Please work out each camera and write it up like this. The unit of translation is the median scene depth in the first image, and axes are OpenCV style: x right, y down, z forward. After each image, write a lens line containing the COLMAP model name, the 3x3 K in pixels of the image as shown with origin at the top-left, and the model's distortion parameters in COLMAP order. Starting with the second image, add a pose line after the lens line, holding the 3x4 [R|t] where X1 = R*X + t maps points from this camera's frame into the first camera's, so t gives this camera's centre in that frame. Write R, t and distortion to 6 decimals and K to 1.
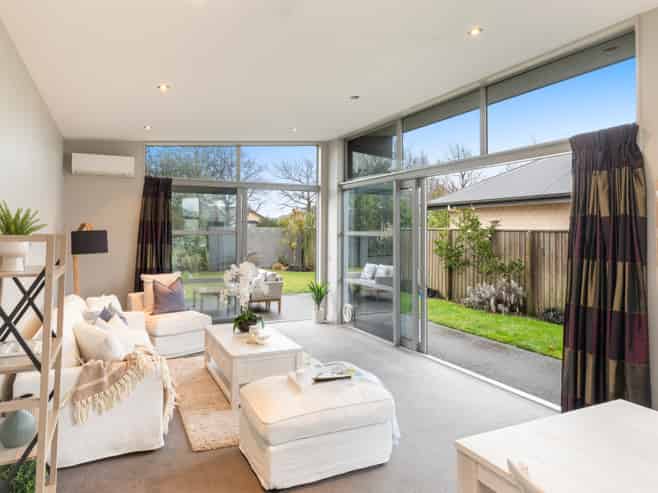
lens RADIAL K [[441.2, 0, 329.0], [0, 441.2, 246.5], [0, 0, 1]] dist [-0.040429, 0.000498]
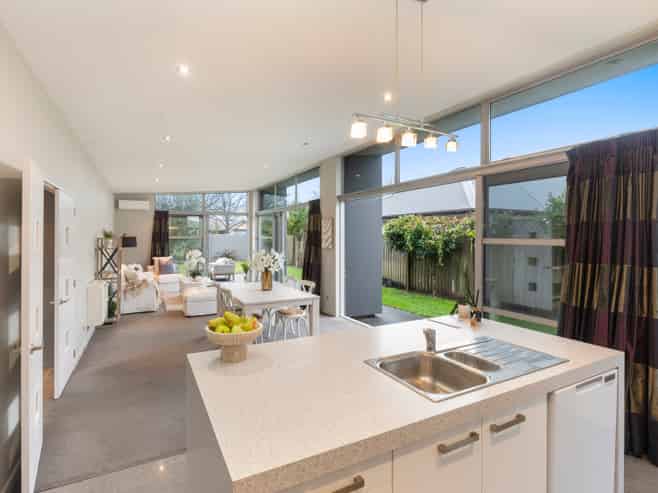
lens RADIAL K [[349.8, 0, 329.0], [0, 349.8, 246.5], [0, 0, 1]] dist [-0.001184, -0.000099]
pose [[0.999402, -0.006585, 0.033952, 0.351346], [0.006836, 0.999950, -0.007293, 0.029656], [-0.033902, 0.007521, 0.999397, -0.693812]]
